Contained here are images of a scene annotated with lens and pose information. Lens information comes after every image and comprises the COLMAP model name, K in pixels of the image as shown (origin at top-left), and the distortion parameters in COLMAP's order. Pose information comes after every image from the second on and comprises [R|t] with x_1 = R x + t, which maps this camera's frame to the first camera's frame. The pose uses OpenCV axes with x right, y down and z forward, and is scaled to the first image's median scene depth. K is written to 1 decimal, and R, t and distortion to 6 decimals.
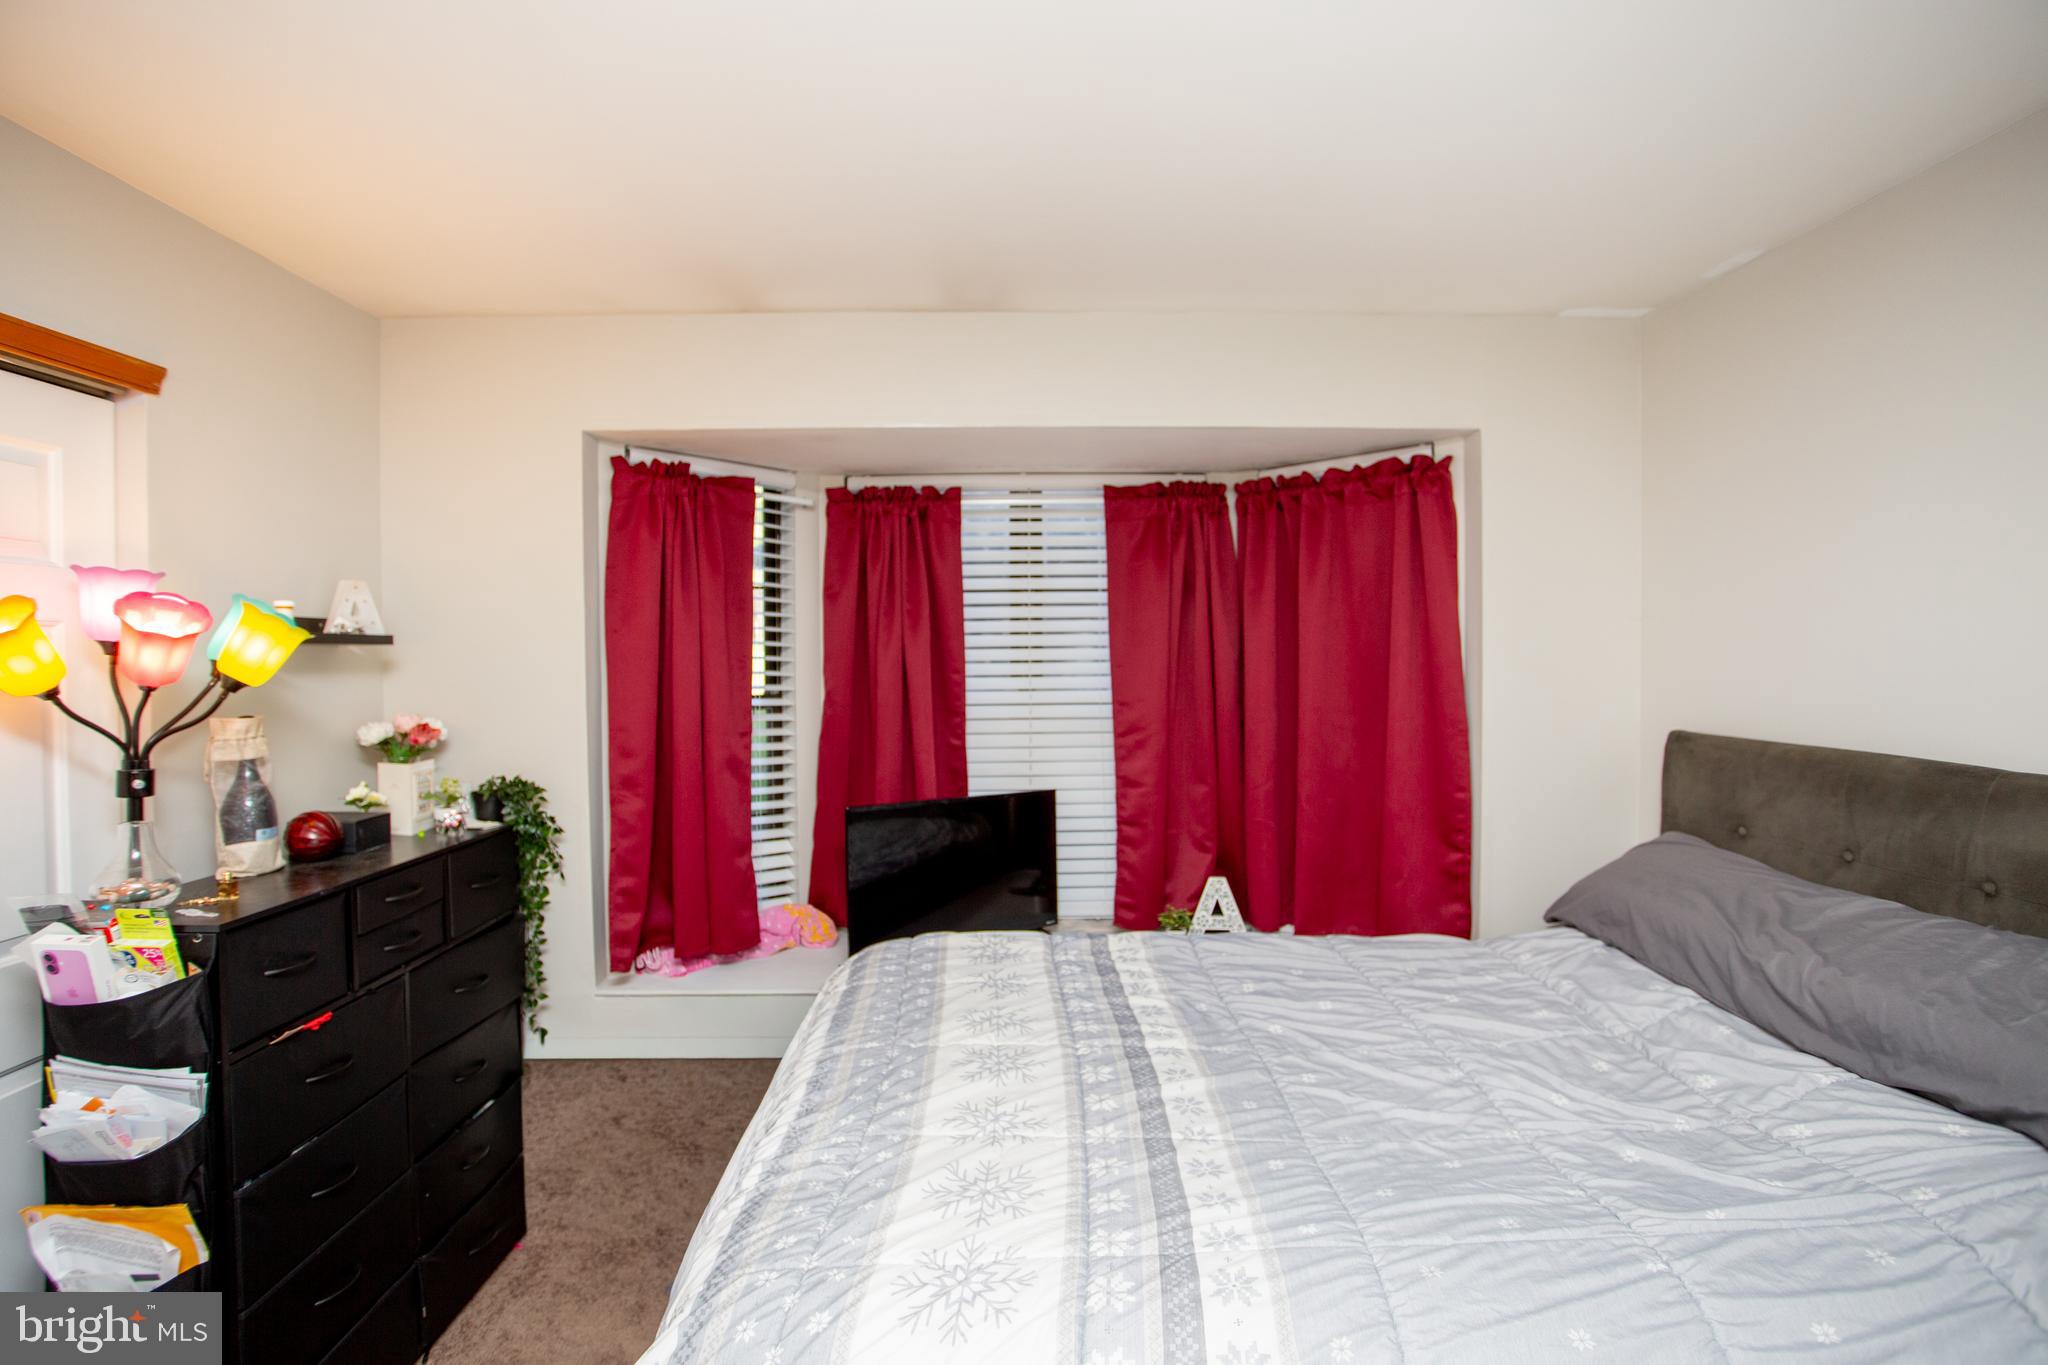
lens RADIAL K [[990.5, 0, 1013.3], [0, 990.5, 670.1], [0, 0, 1]] dist [-0.075103, 0.029236]
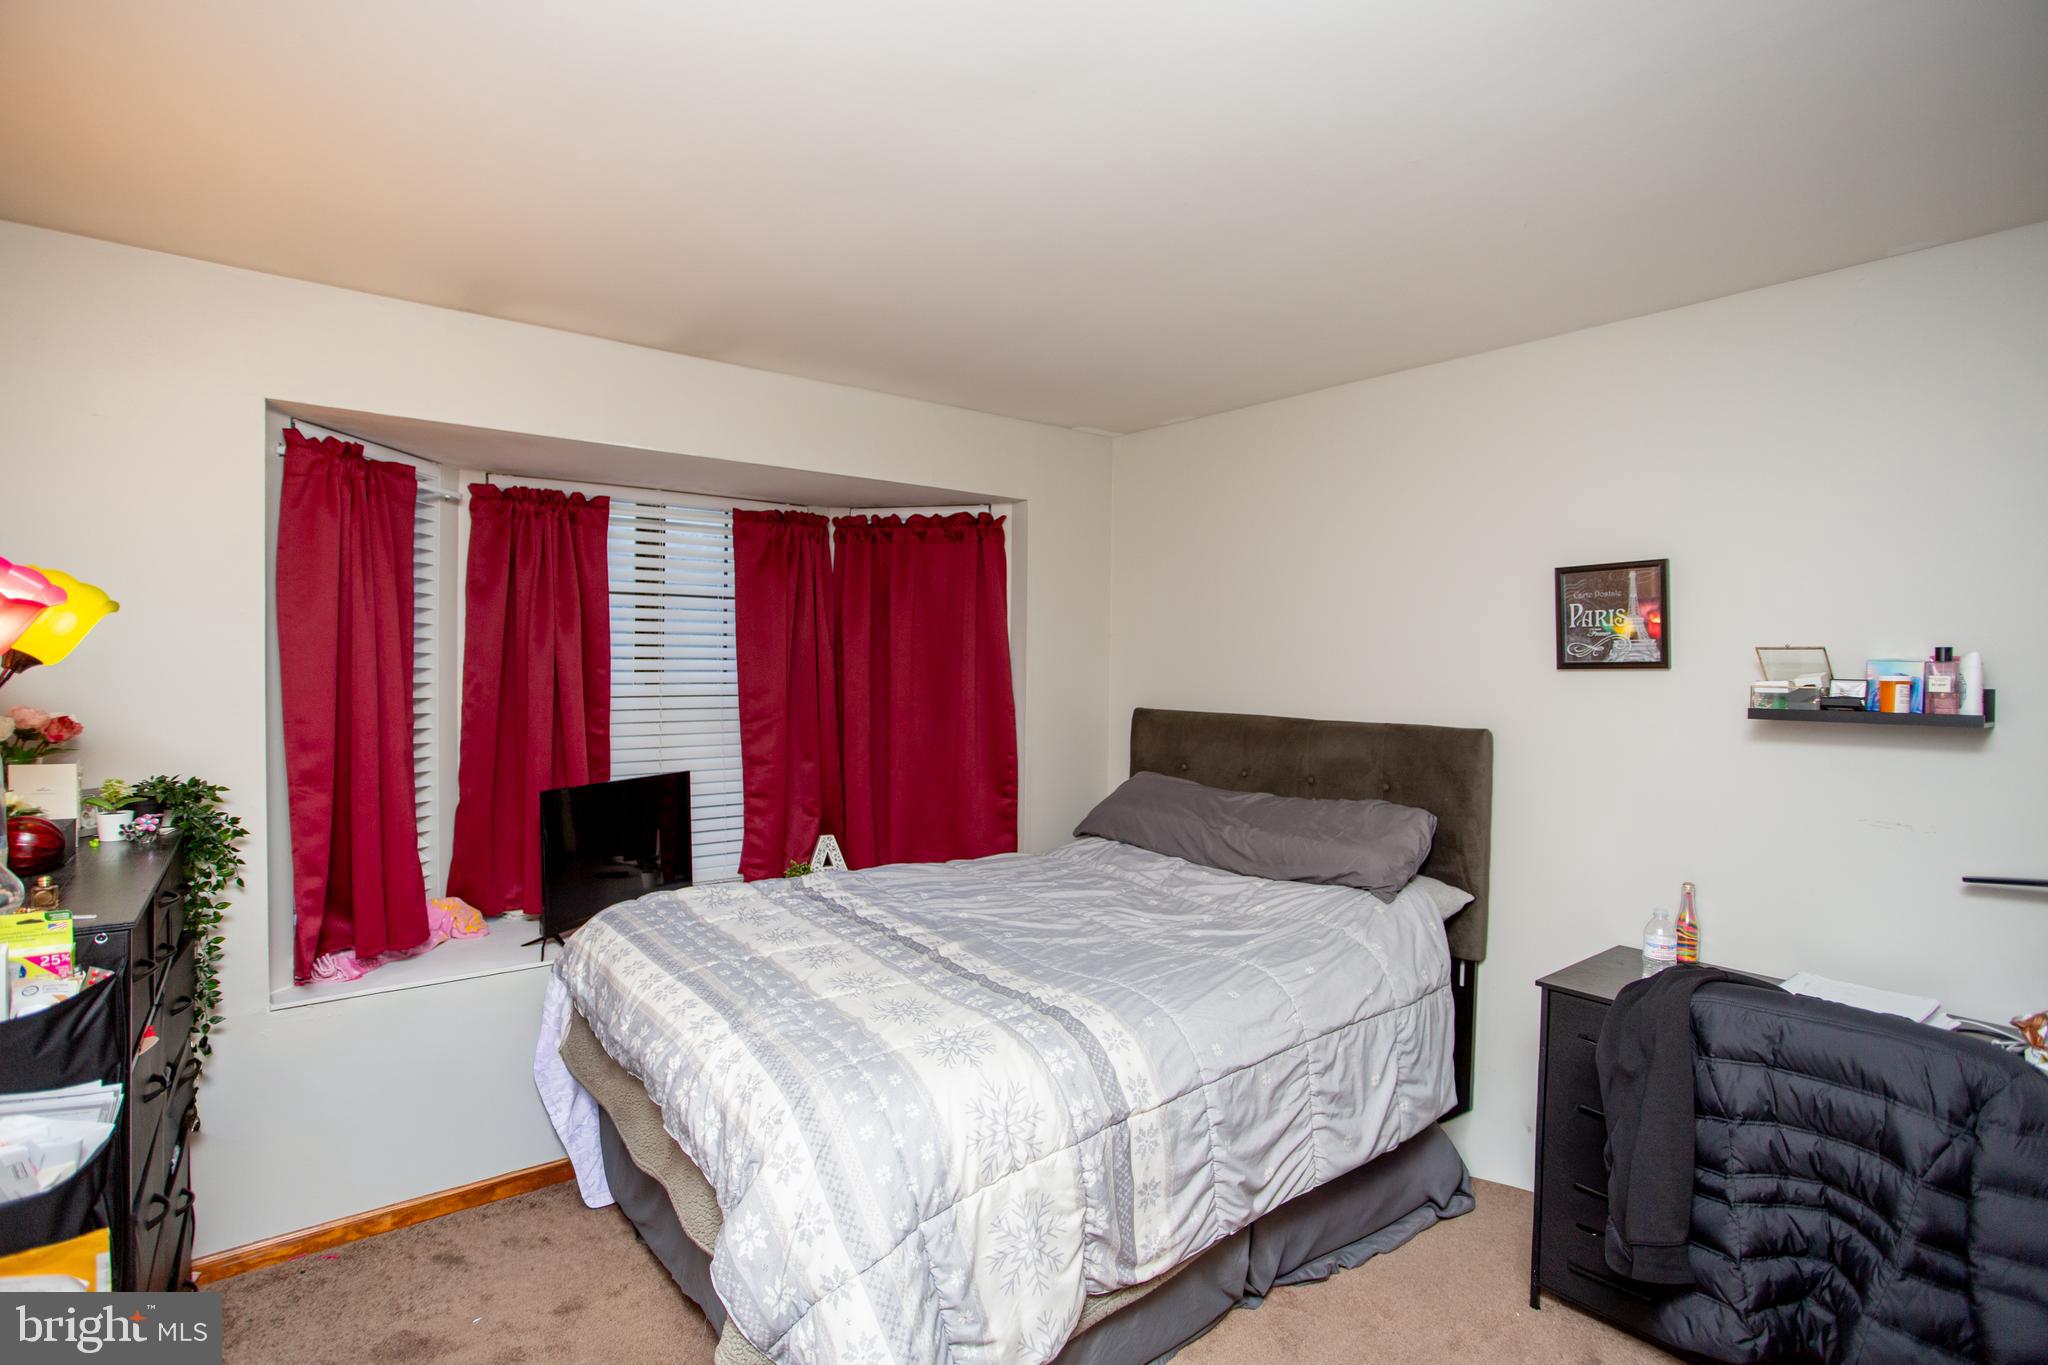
lens RADIAL K [[990.5, 0, 1015.1], [0, 990.5, 676.9], [0, 0, 1]] dist [-0.075103, 0.029236]
pose [[0.794105, 0.006106, 0.607750, -0.434941], [-0.005008, 0.999981, -0.003503, 0.018055], [-0.607760, -0.000262, 0.794120, -0.153138]]
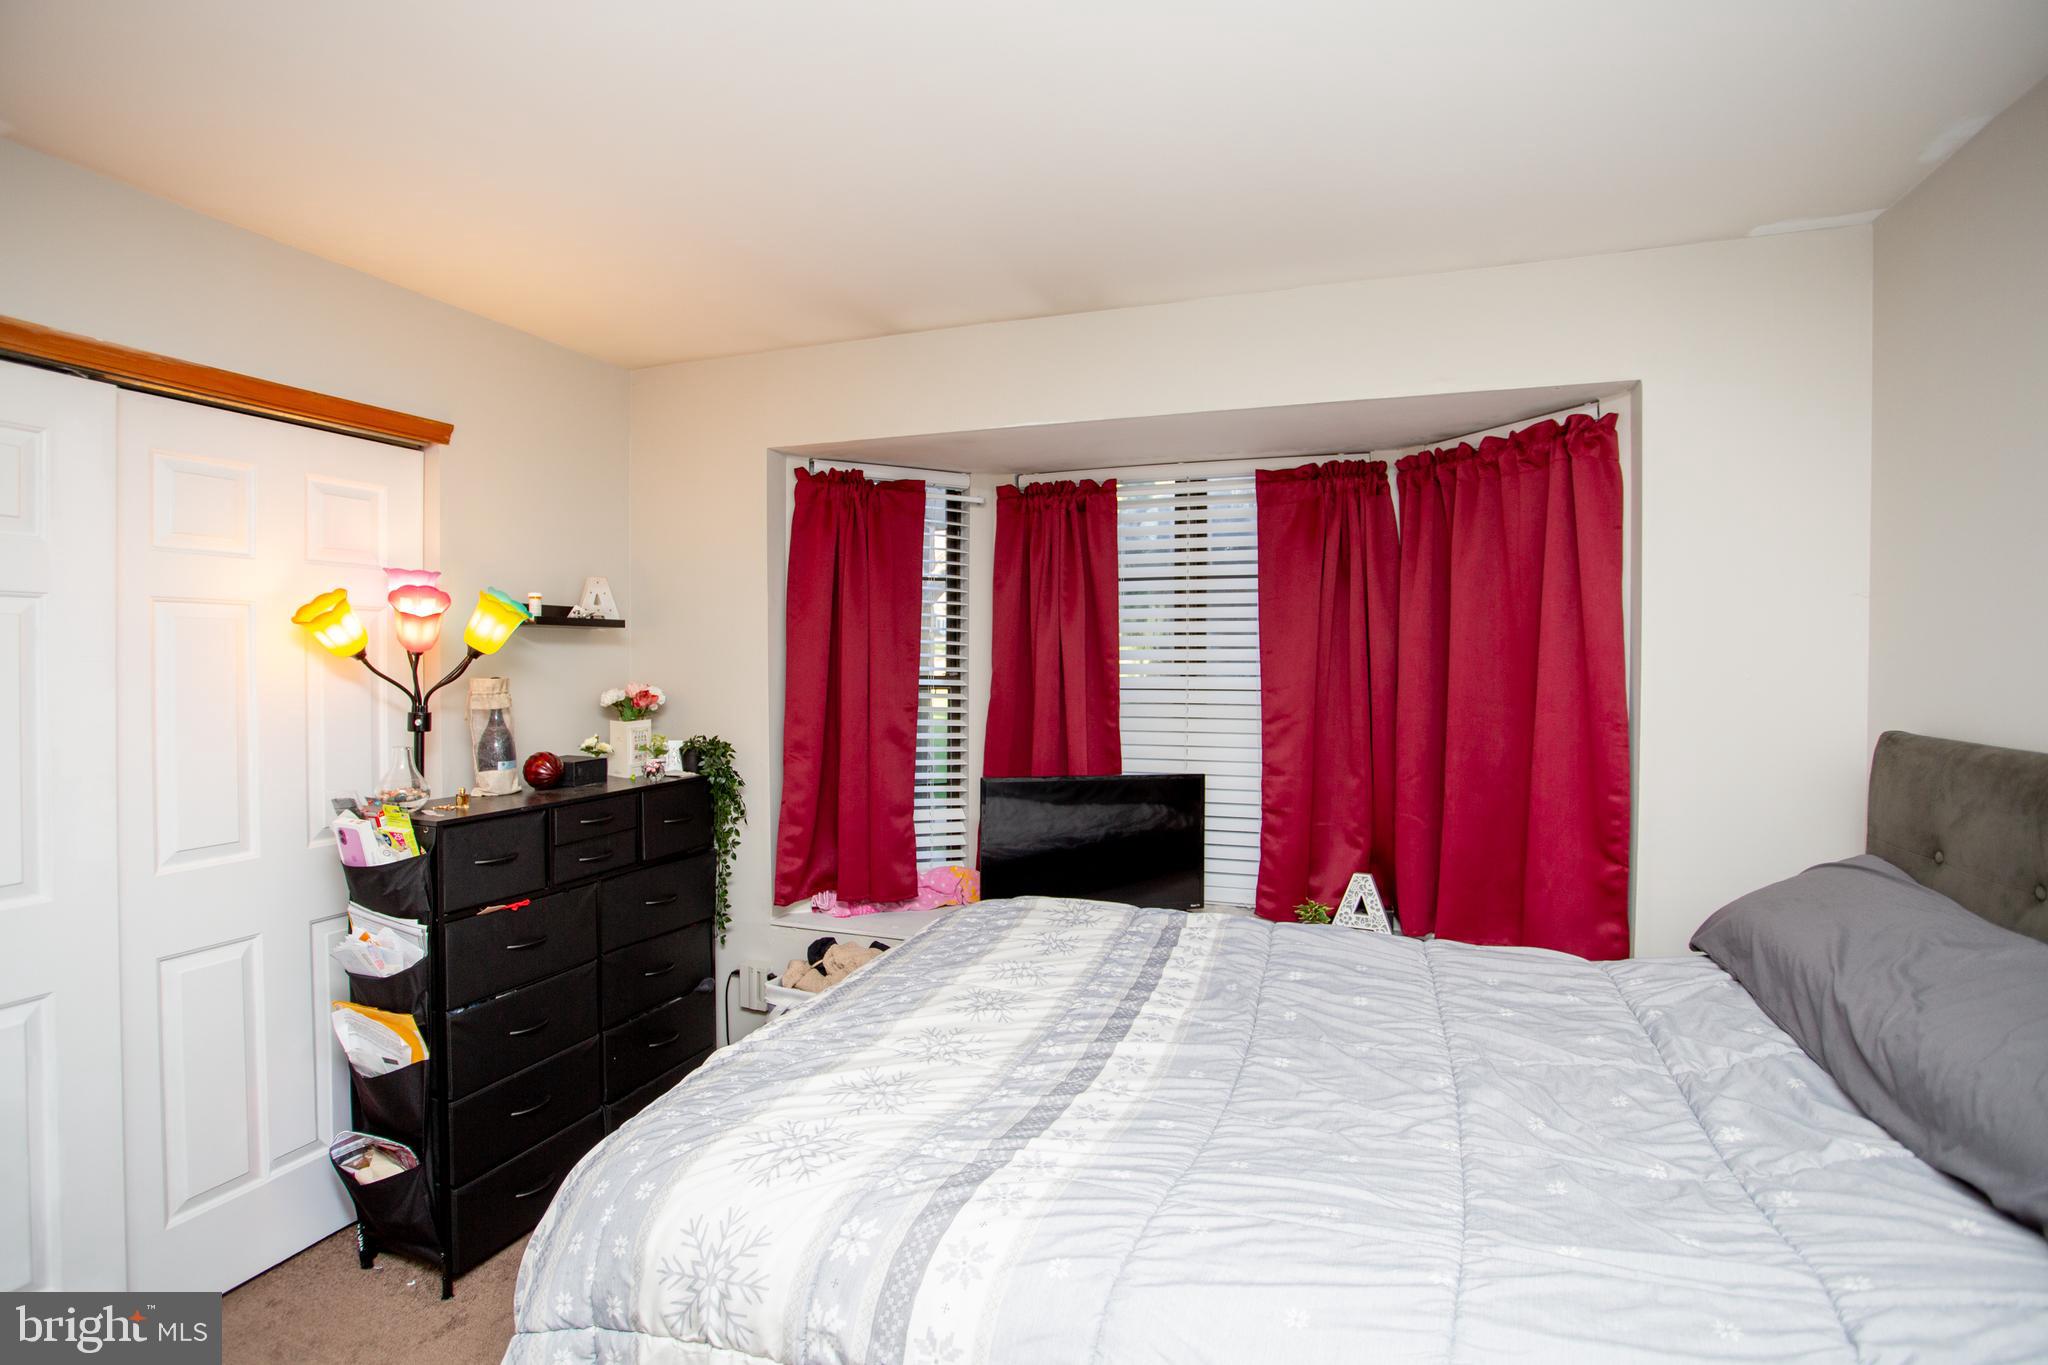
lens RADIAL K [[990.5, 0, 1012.6], [0, 990.5, 669.7], [0, 0, 1]] dist [-0.075103, 0.029236]
pose [[0.930604, 0.013235, -0.365788, 0.285370], [-0.013695, 0.999905, 0.001335, 0.019275], [0.365771, 0.003767, 0.930697, -0.008276]]
